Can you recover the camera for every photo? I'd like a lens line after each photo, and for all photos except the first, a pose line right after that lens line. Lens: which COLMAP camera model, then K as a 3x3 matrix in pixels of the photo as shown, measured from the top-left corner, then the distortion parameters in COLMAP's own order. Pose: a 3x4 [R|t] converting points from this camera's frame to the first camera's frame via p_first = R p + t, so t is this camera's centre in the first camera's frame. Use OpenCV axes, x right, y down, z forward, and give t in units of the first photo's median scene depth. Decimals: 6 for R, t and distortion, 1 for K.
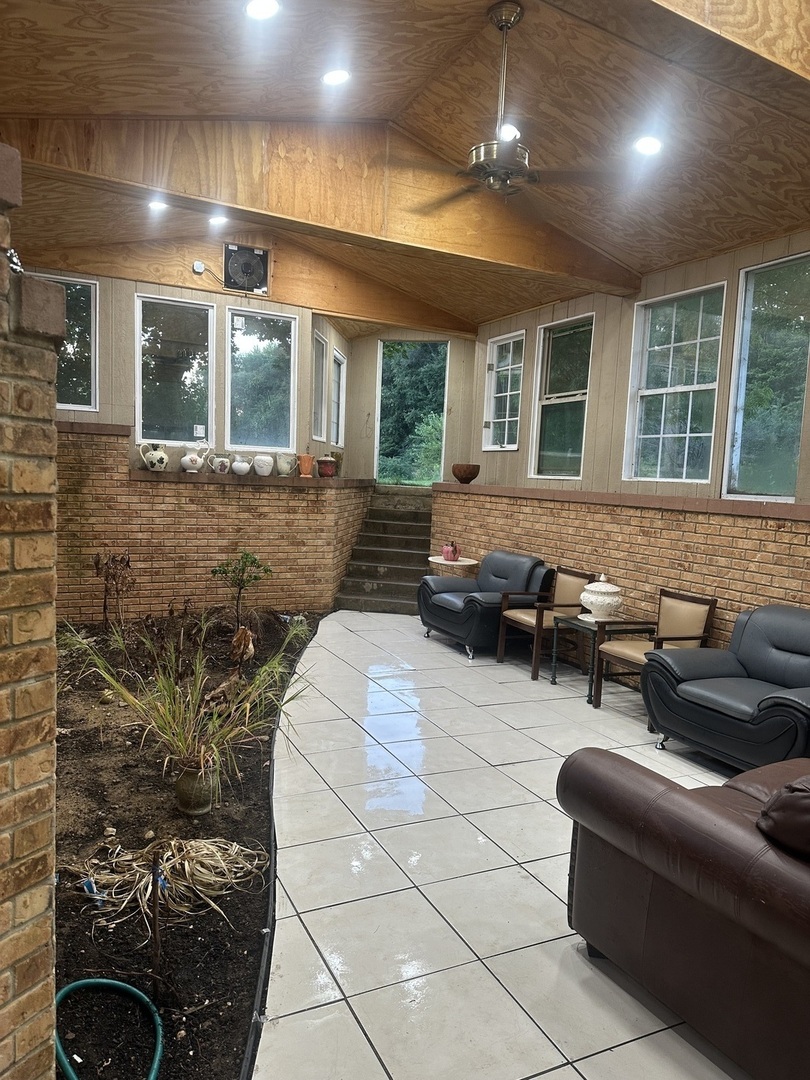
lens RADIAL K [[749.5, 0, 404.5], [0, 749.5, 543.9], [0, 0, 1]] dist [0.002051, 0.000049]
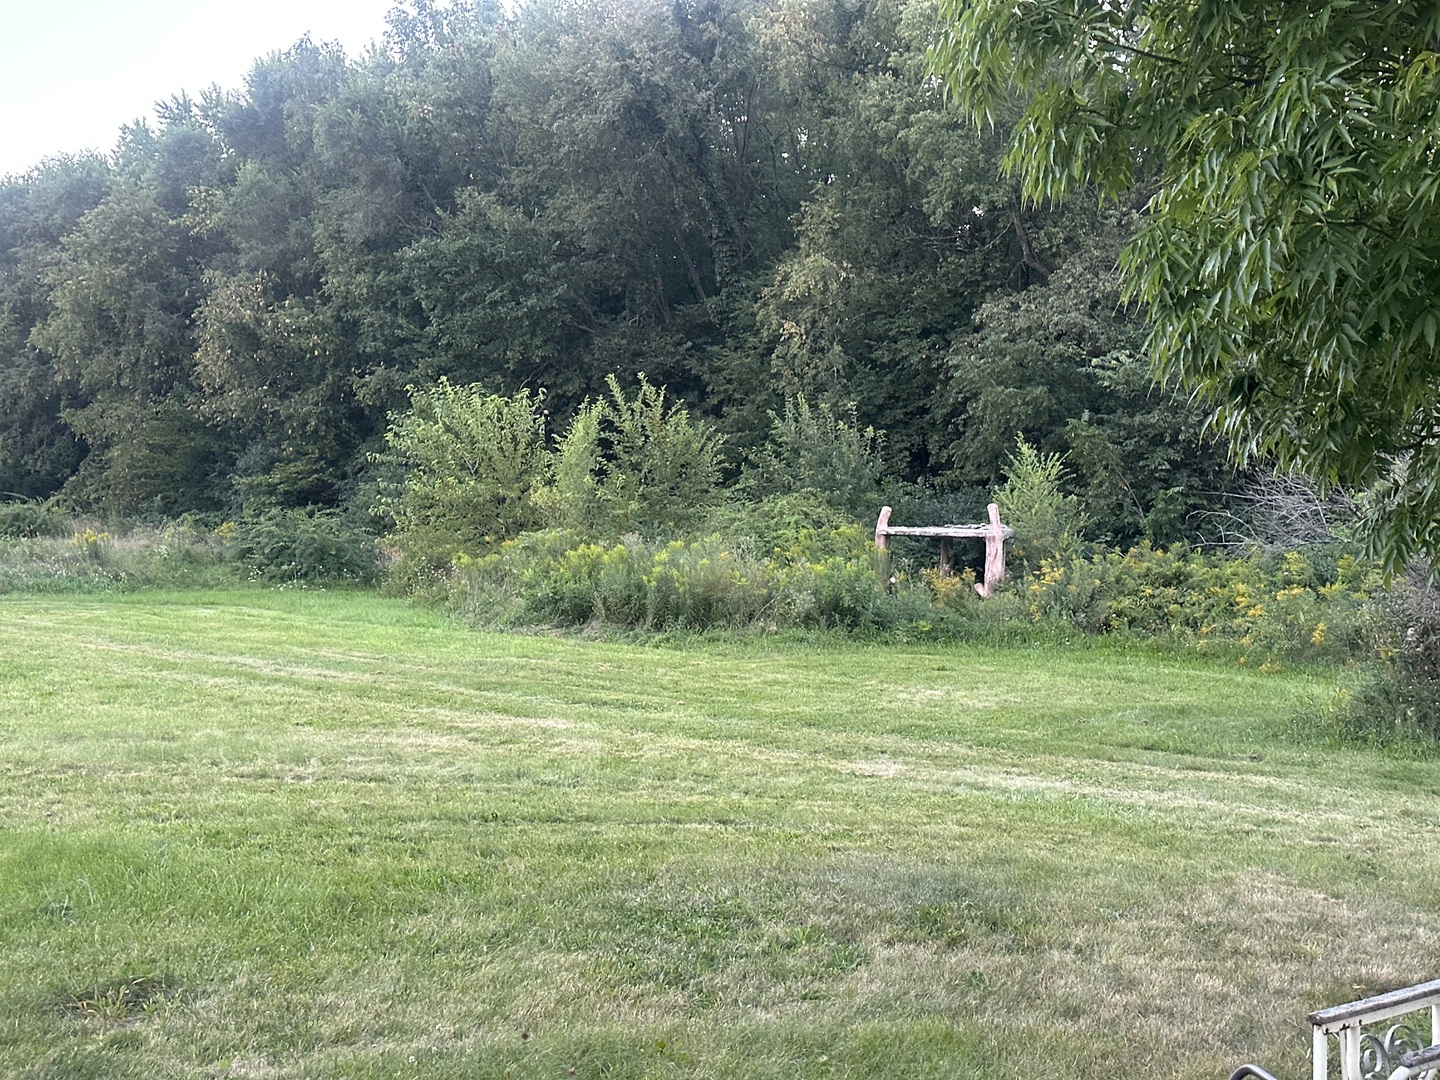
lens RADIAL K [[1756.2, 0, 721.6], [0, 1756.2, 539.8], [0, 0, 1]] dist [0.026745, 0.000000]
pose [[0.979081, 0.009869, 0.203230, 0.001782], [0.006876, 0.996648, -0.081521, -0.035609], [-0.203353, 0.081213, 0.975731, 0.197450]]
